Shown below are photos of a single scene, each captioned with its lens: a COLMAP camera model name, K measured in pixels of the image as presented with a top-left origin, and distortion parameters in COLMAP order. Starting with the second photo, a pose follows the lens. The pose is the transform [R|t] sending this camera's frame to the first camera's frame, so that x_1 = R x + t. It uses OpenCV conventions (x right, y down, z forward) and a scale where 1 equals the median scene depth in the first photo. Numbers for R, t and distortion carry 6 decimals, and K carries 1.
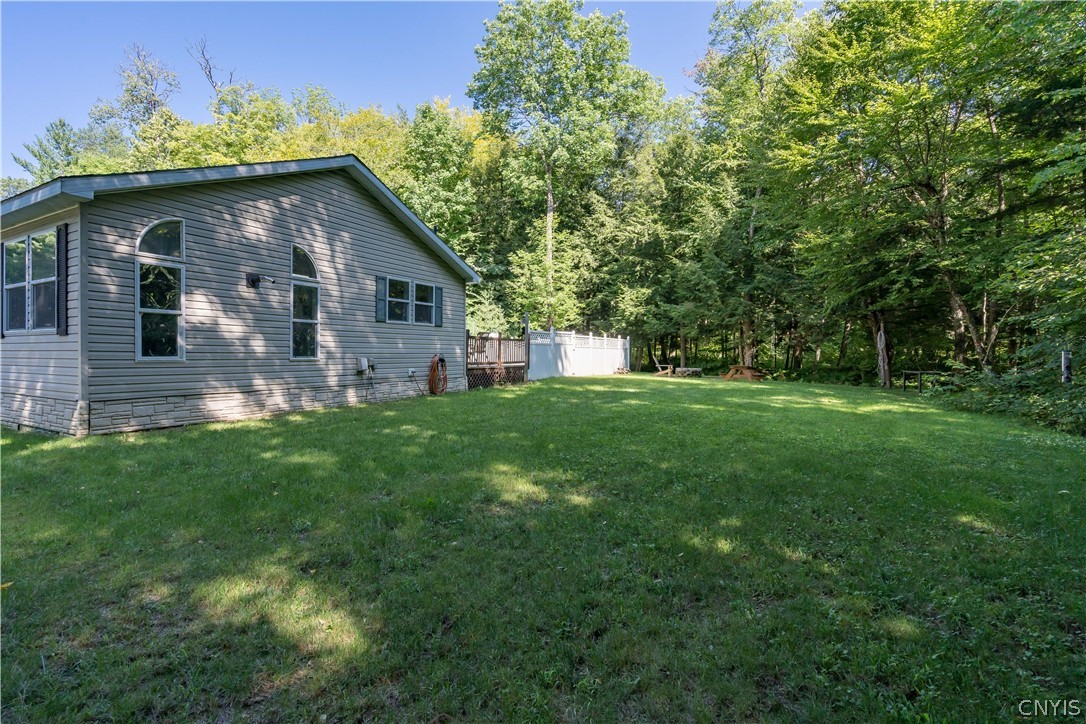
lens RADIAL K [[498.3, 0, 542.2], [0, 498.3, 356.0], [0, 0, 1]] dist [0.002546, 0.000795]
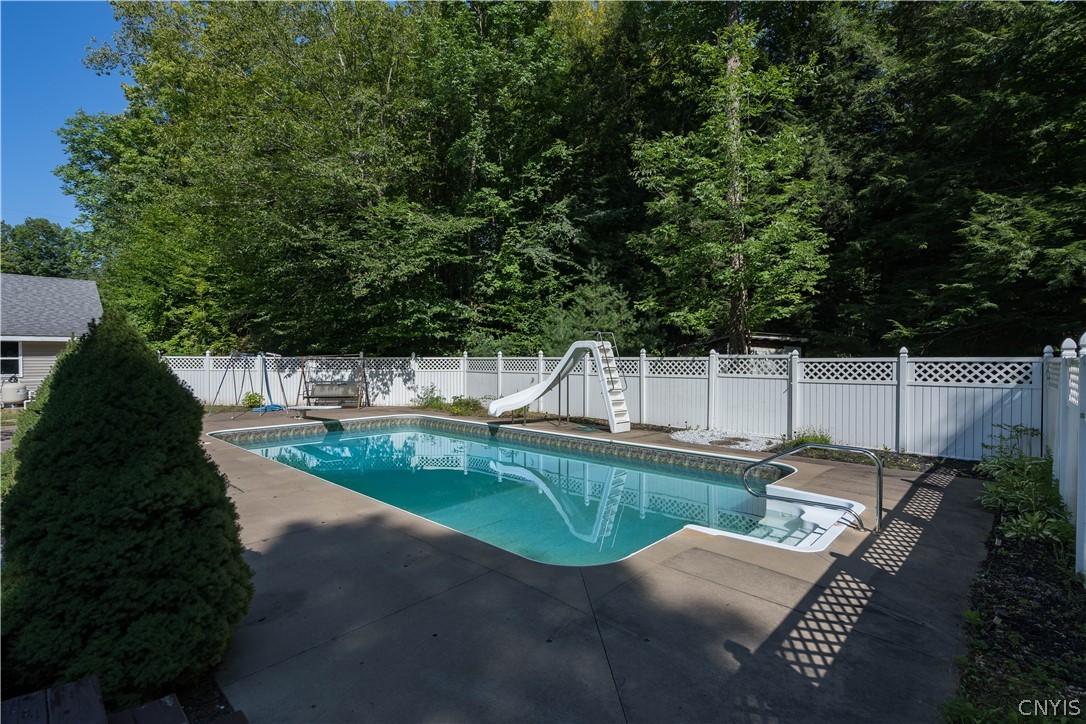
lens RADIAL K [[498.3, 0, 546.3], [0, 498.3, 366.3], [0, 0, 1]] dist [0.002546, 0.000795]
pose [[0.960169, 0.000764, -0.279421, -0.019734], [-0.004189, 0.999923, -0.011660, -0.014542], [0.279390, 0.012366, 0.960098, 0.629192]]
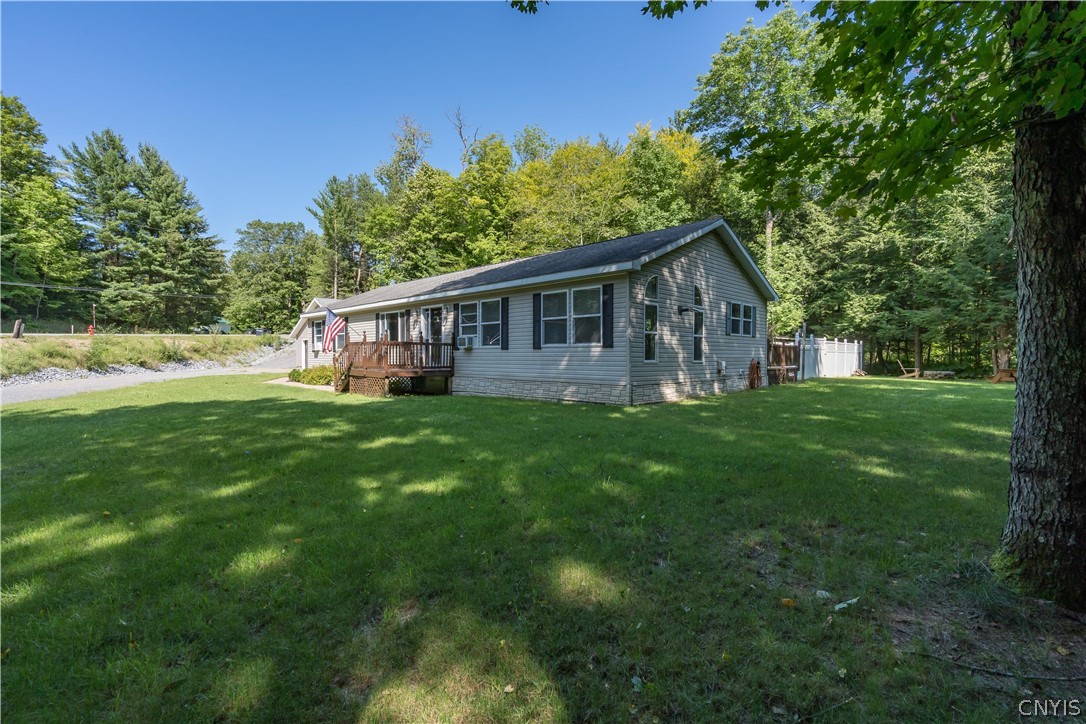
lens RADIAL K [[498.3, 0, 542.6], [0, 498.3, 366.7], [0, 0, 1]] dist [0.002546, 0.000795]
pose [[0.961837, 0.005358, -0.273571, -0.178526], [-0.001384, 0.999891, 0.014718, 0.000090], [0.273620, -0.013778, 0.961739, -0.187338]]
